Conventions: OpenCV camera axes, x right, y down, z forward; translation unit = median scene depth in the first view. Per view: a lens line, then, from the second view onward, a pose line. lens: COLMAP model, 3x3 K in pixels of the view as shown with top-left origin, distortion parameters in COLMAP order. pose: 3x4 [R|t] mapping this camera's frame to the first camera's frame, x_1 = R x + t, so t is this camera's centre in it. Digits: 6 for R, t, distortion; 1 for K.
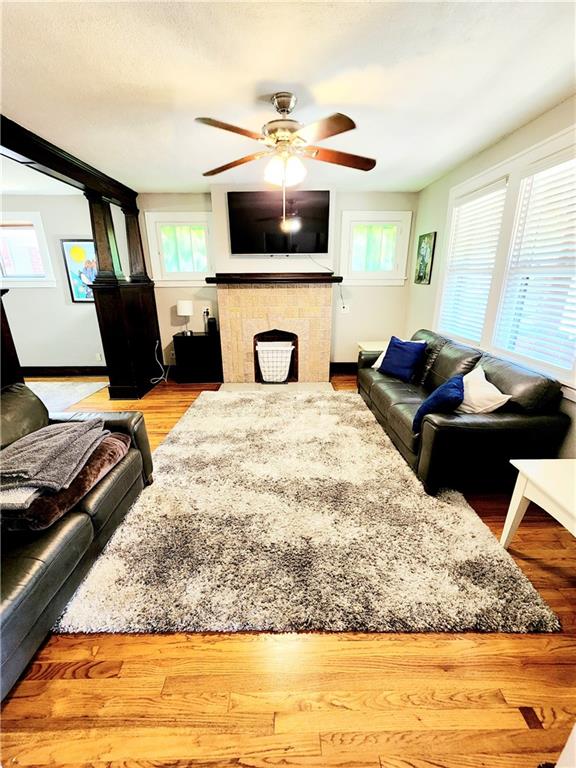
lens RADIAL K [[311.8, 0, 287.0], [0, 311.8, 381.8], [0, 0, 1]] dist [-0.000554, -0.000347]
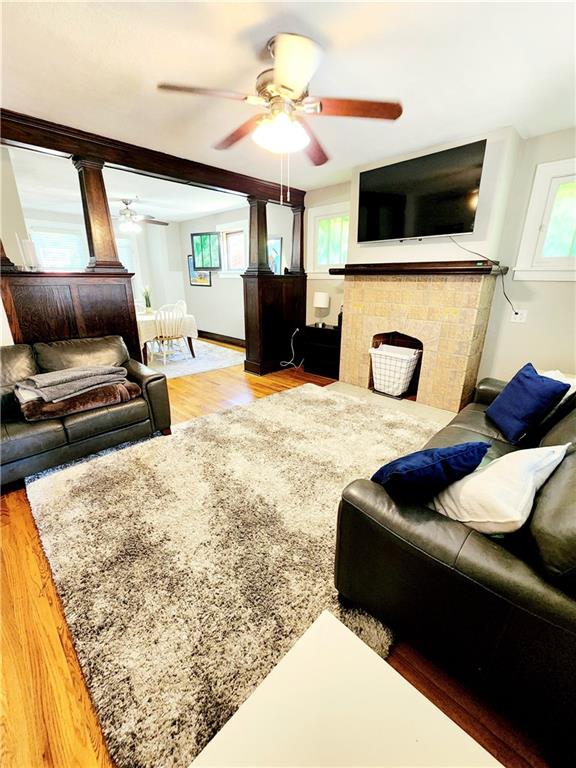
lens RADIAL K [[311.8, 0, 287.0], [0, 311.8, 381.8], [0, 0, 1]] dist [-0.000554, -0.000347]
pose [[0.707214, 0.233105, -0.667465, 0.367568], [-0.232084, 0.968310, 0.092267, -0.052197], [0.667821, 0.089656, 0.738902, 0.224671]]
